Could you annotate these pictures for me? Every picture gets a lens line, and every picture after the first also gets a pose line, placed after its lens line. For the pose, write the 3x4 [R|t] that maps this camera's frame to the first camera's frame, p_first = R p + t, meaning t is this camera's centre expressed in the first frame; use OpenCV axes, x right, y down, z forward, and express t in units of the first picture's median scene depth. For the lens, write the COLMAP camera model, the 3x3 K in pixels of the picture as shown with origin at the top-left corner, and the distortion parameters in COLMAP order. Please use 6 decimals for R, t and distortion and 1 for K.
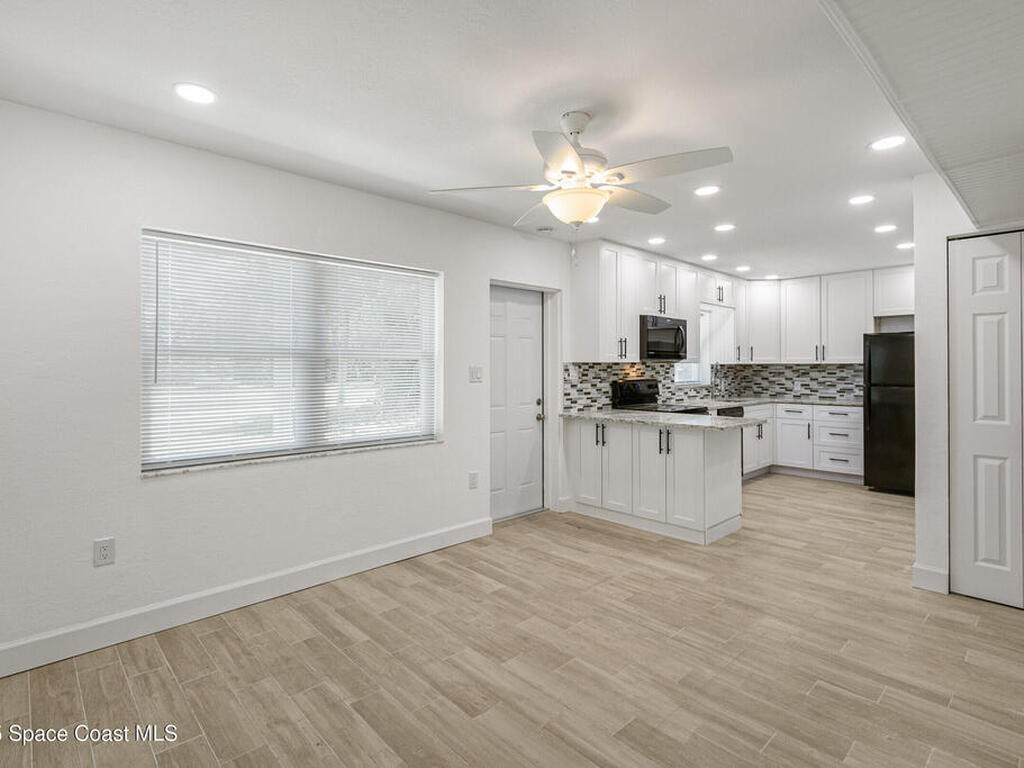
lens RADIAL K [[543.2, 0, 506.1], [0, 543.2, 369.8], [0, 0, 1]] dist [0.011186, -0.001763]
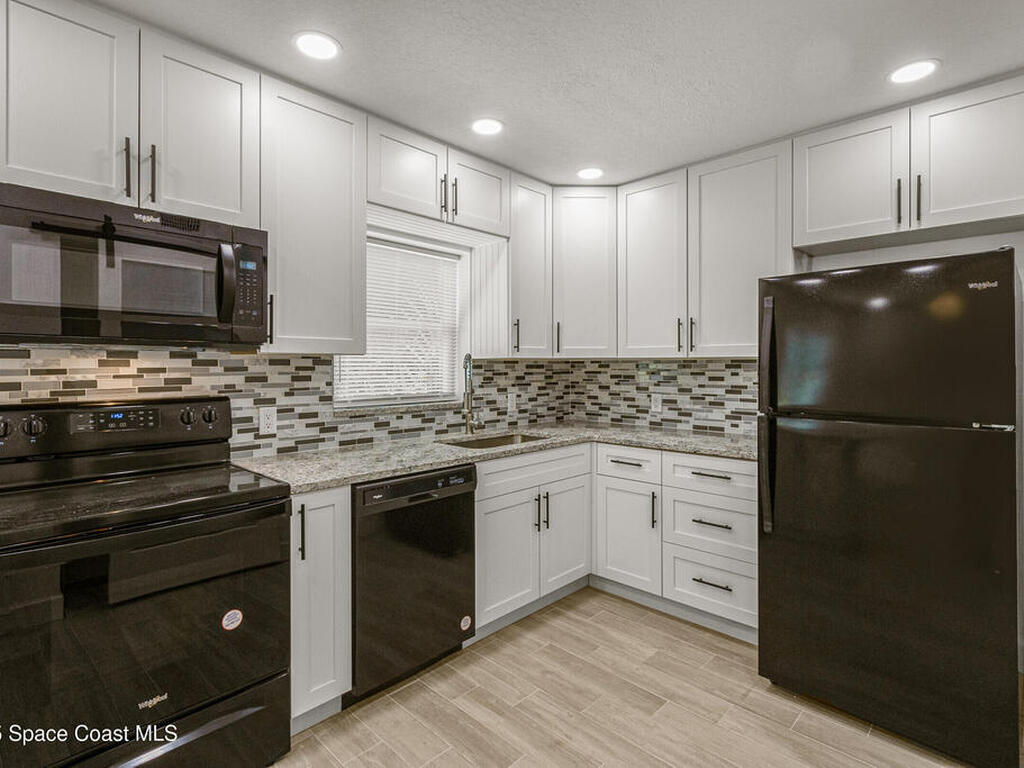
lens RADIAL K [[543.2, 0, 514.2], [0, 543.2, 364.5], [0, 0, 1]] dist [0.011186, -0.001763]
pose [[0.998873, -0.000012, 0.047459, 0.497369], [0.000402, 0.999966, -0.008207, -0.001901], [-0.047458, 0.008217, 0.998839, 0.666218]]
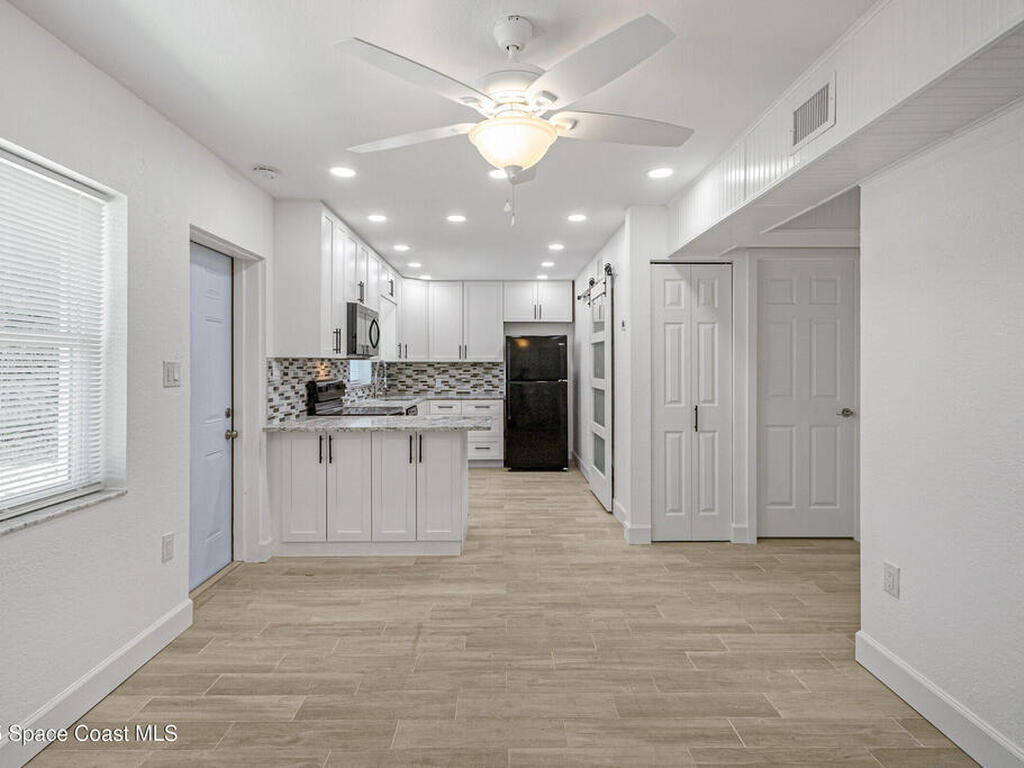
lens RADIAL K [[543.2, 0, 516.7], [0, 543.2, 369.3], [0, 0, 1]] dist [0.011186, -0.001763]
pose [[0.667992, -0.003333, 0.744161, -0.198163], [0.003167, 0.999994, 0.001637, 0.002573], [-0.744162, 0.001263, 0.667998, 0.231460]]
